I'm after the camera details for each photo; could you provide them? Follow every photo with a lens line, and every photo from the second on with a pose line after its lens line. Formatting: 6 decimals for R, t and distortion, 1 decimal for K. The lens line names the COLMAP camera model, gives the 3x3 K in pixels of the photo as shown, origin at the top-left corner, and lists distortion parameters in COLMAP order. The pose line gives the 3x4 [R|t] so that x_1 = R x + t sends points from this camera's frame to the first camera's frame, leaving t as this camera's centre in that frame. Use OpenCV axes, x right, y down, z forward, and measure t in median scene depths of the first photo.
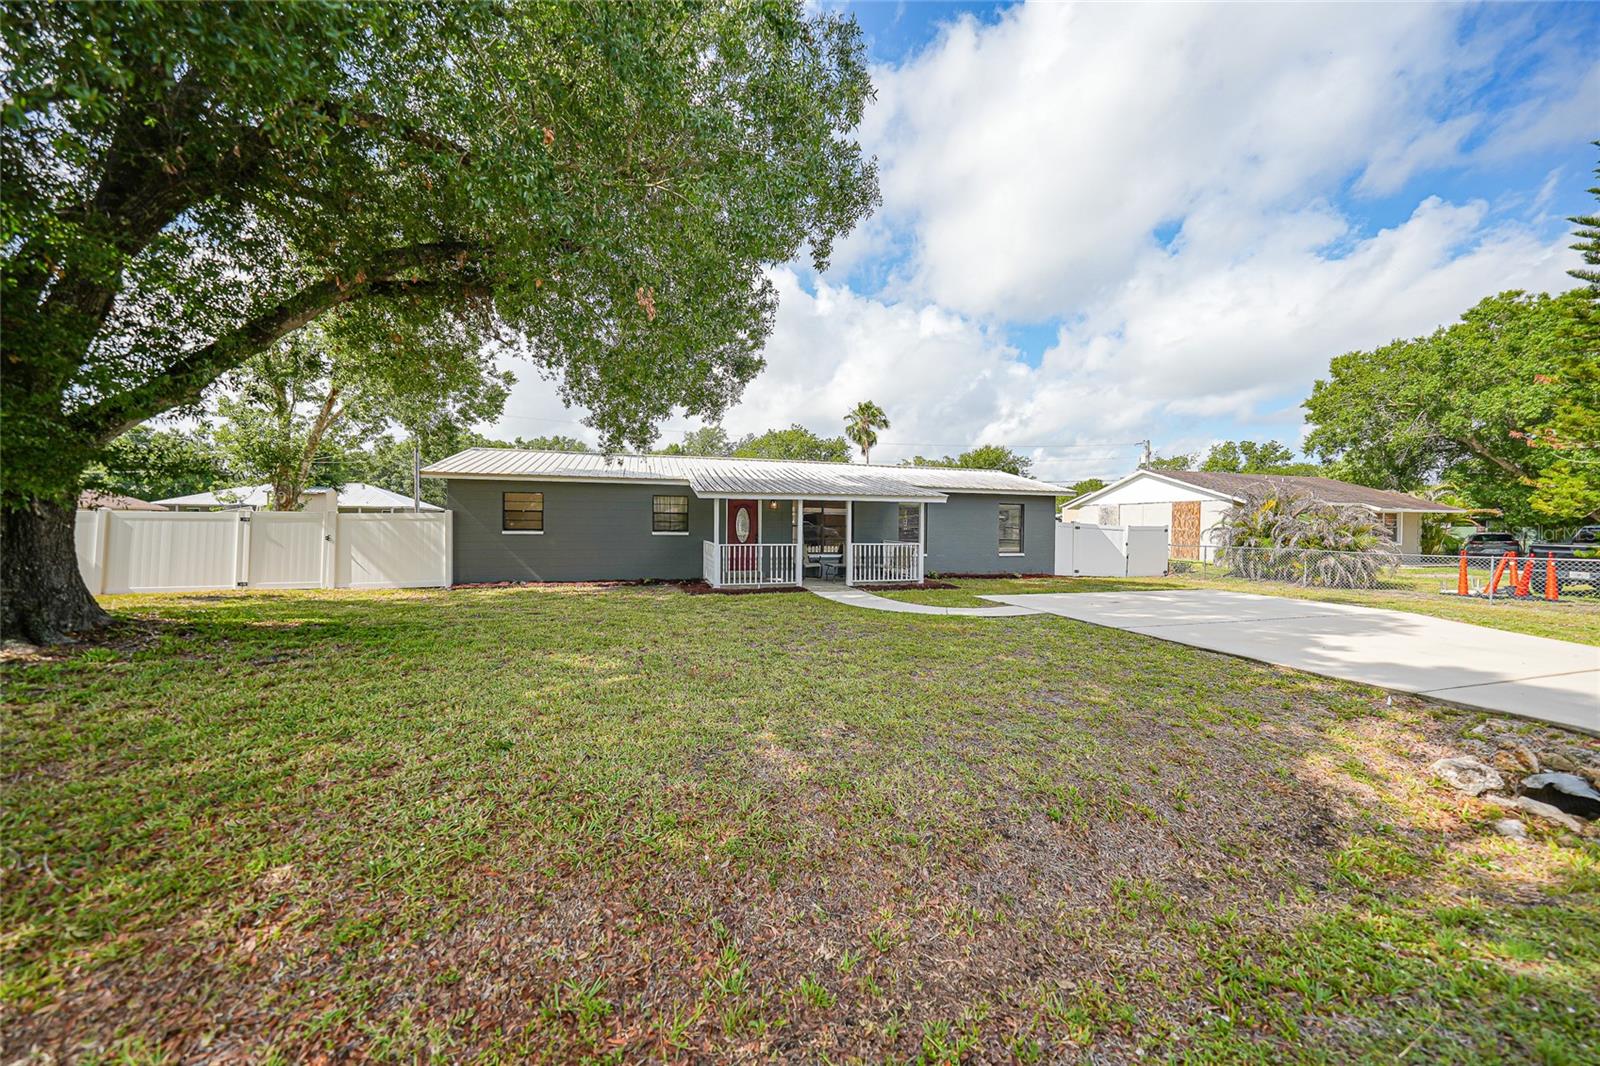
lens RADIAL K [[533.9, 0, 800.0], [0, 533.9, 533.0], [0, 0, 1]] dist [-0.027319, 0.005999]
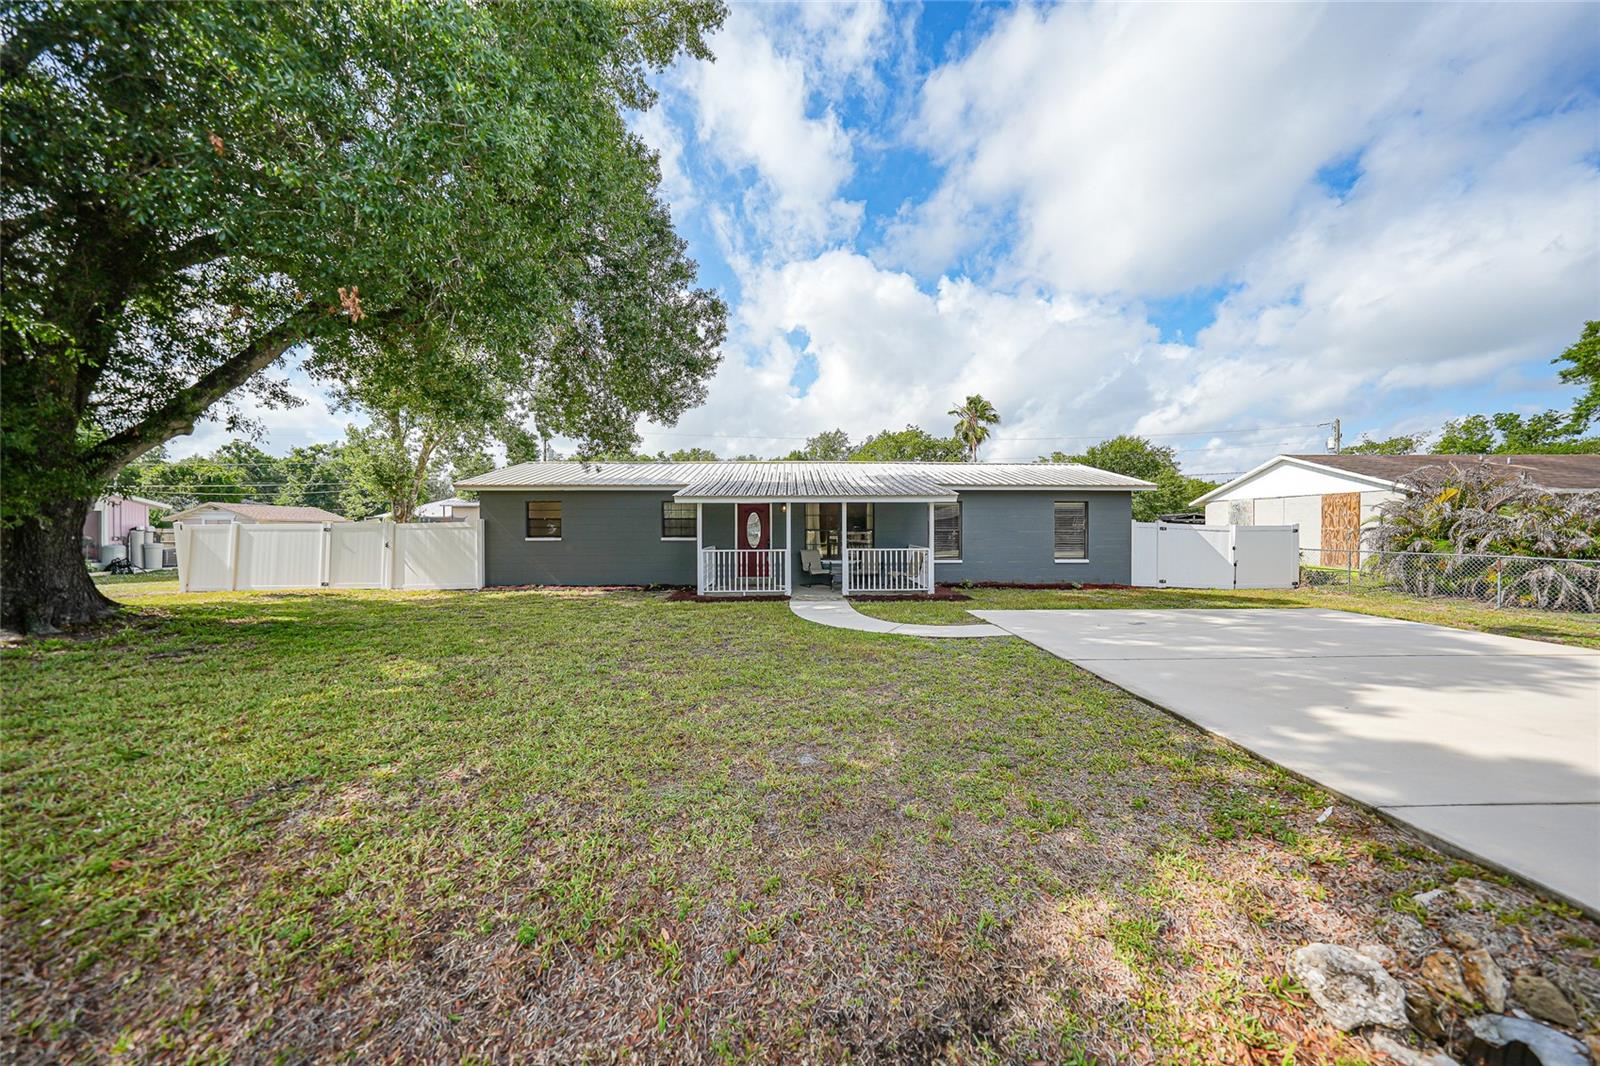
lens RADIAL K [[533.9, 0, 800.0], [0, 533.9, 533.0], [0, 0, 1]] dist [-0.027319, 0.005999]
pose [[0.970416, -0.009058, -0.241270, 0.207728], [0.007324, 0.999941, -0.008081, -0.000745], [0.241329, 0.006075, 0.970424, 0.080298]]
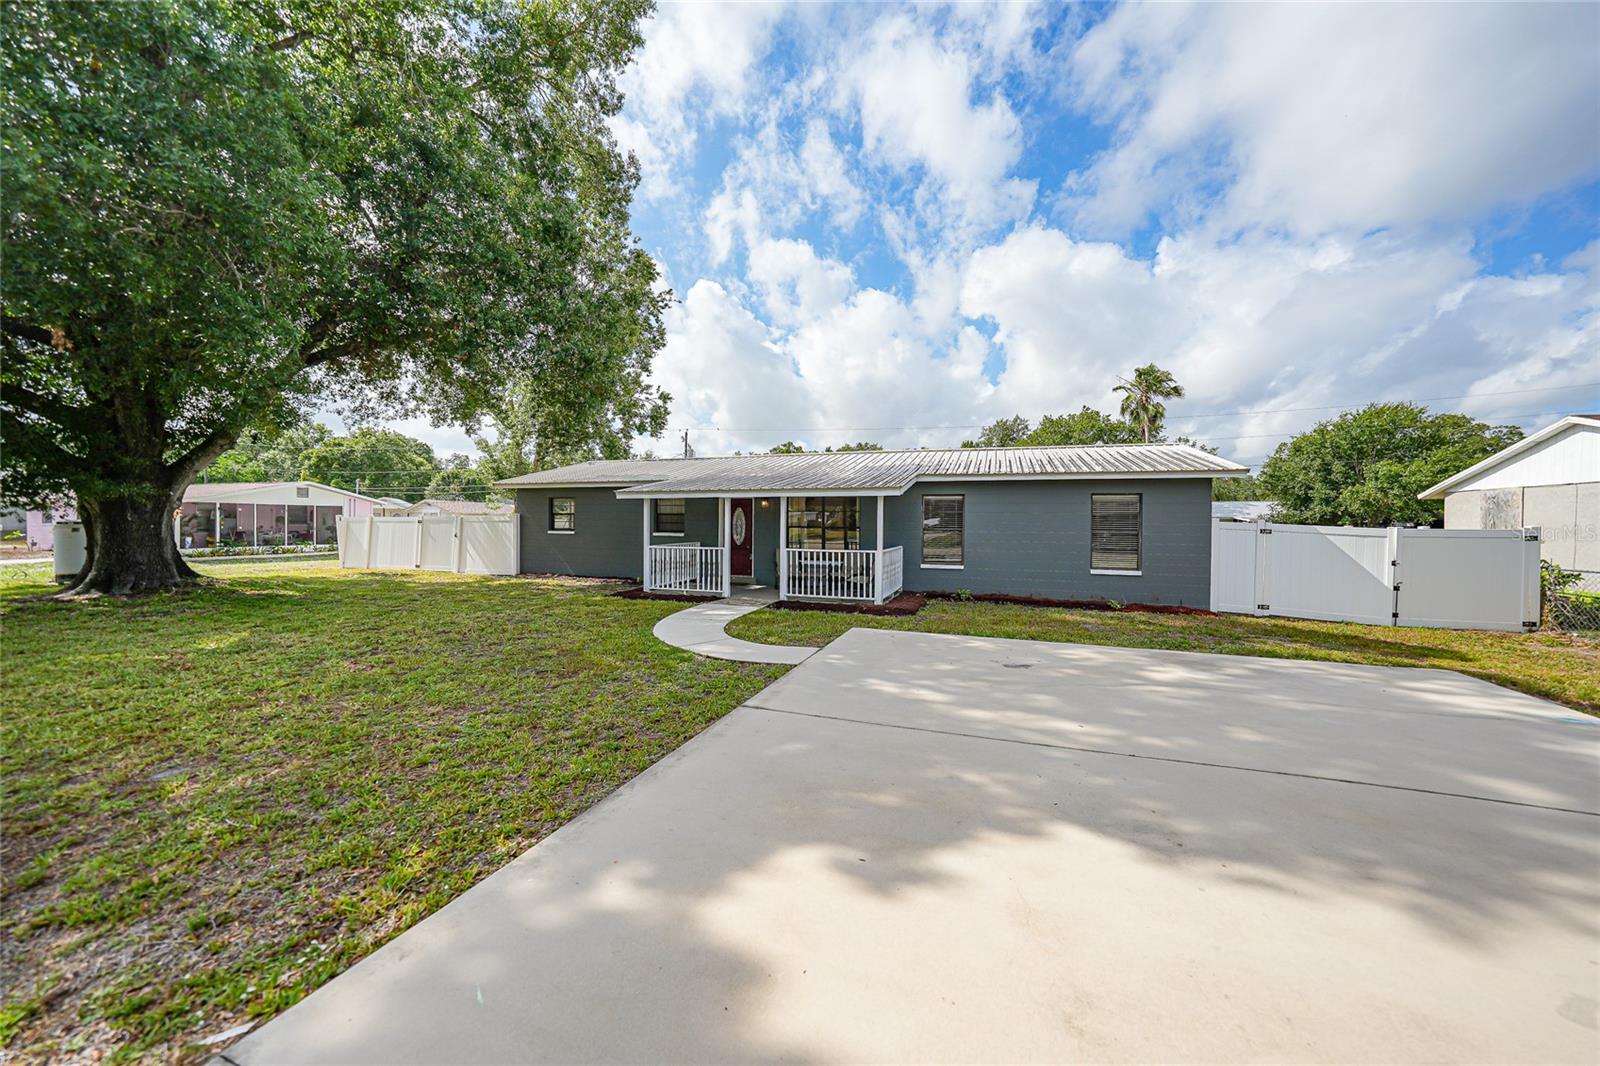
lens RADIAL K [[541.3, 0, 798.2], [0, 541.3, 478.7], [0, 0, 1]] dist [-0.022631, 0.006158]
pose [[0.835298, -0.044426, -0.547999, 0.502163], [-0.010545, 0.995252, -0.096758, -0.006154], [0.549696, 0.086601, 0.830864, 0.267020]]
